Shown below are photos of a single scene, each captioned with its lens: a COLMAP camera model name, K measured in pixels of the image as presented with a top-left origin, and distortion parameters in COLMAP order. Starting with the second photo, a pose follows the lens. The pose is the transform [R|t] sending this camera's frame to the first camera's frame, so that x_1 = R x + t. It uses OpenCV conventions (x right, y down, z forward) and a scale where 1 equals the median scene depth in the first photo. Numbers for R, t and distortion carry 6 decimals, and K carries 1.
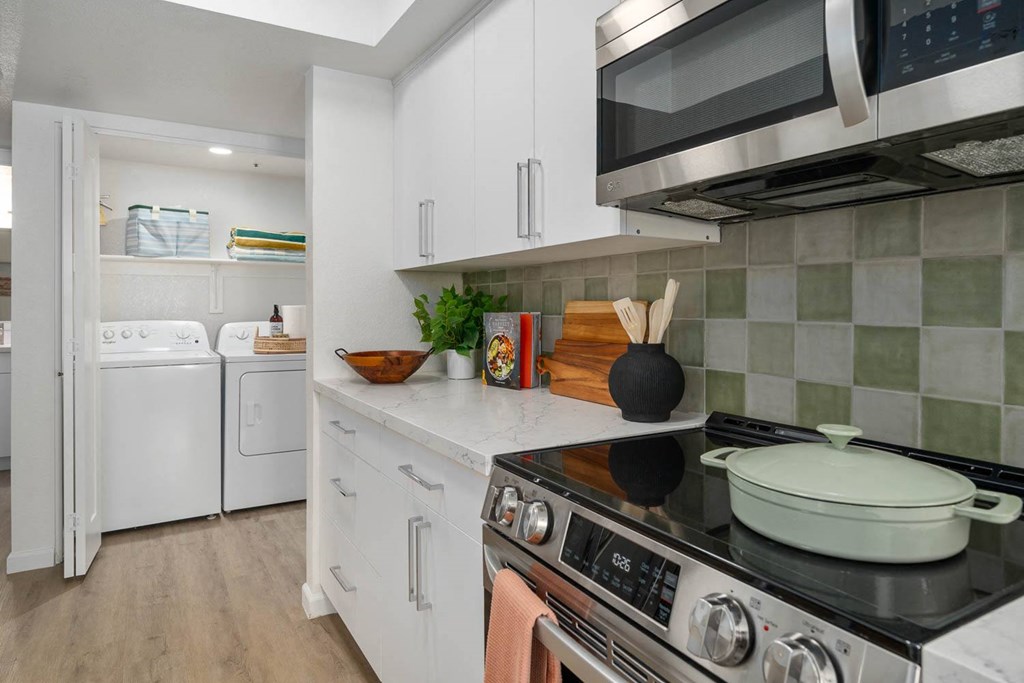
lens RADIAL K [[623.6, 0, 525.0], [0, 623.6, 309.6], [0, 0, 1]] dist [0.007675, -0.001821]
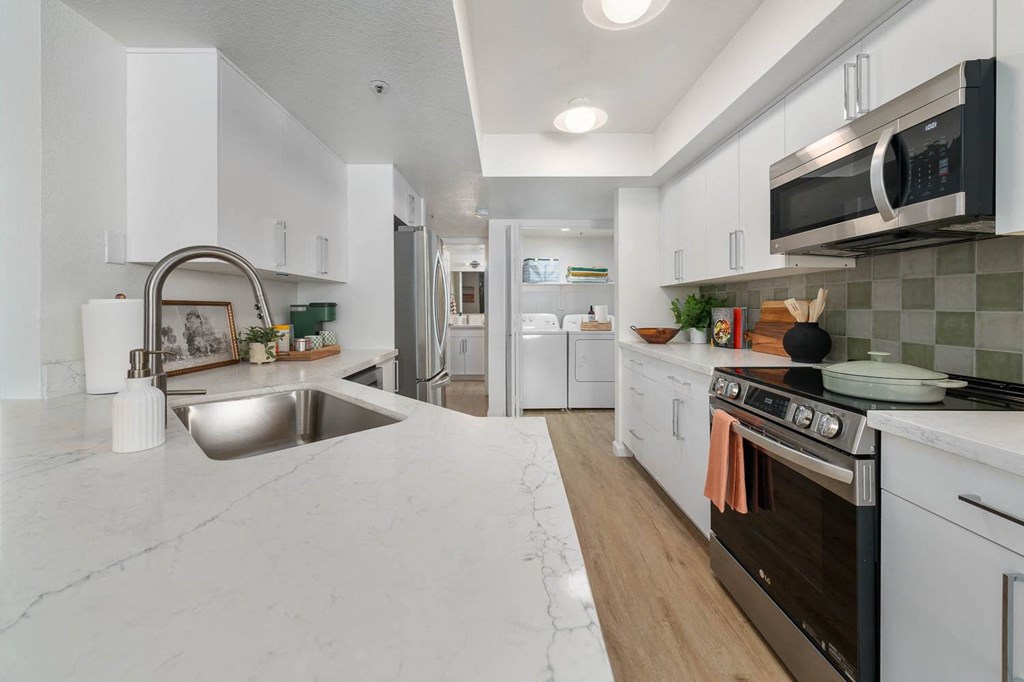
lens RADIAL K [[410.2, 0, 497.4], [0, 410.2, 307.9], [0, 0, 1]] dist [-0.002995, -0.000659]
pose [[0.848979, -0.001897, -0.528423, 0.038002], [-0.001272, 0.999983, -0.005632, 0.012846], [0.528425, 0.005454, 0.848962, -0.390948]]
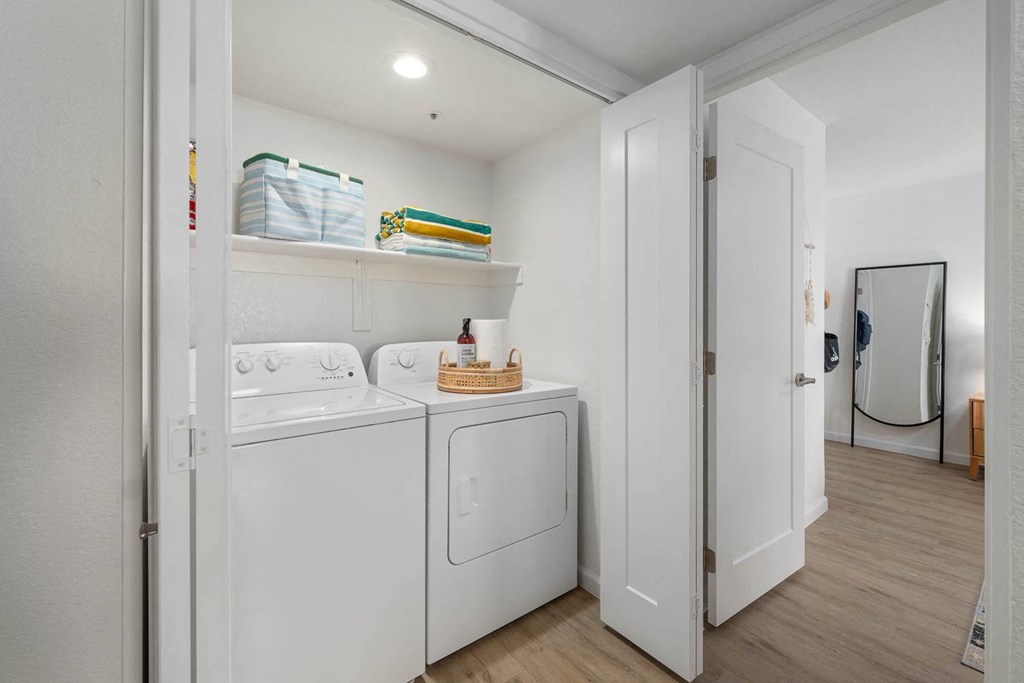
lens RADIAL K [[410.2, 0, 499.8], [0, 410.2, 321.5], [0, 0, 1]] dist [-0.002995, -0.000659]
pose [[0.992008, 0.003363, 0.126132, -0.747308], [-0.002747, 0.999983, -0.005061, -0.003805], [-0.126147, 0.004674, 0.992000, 0.974337]]
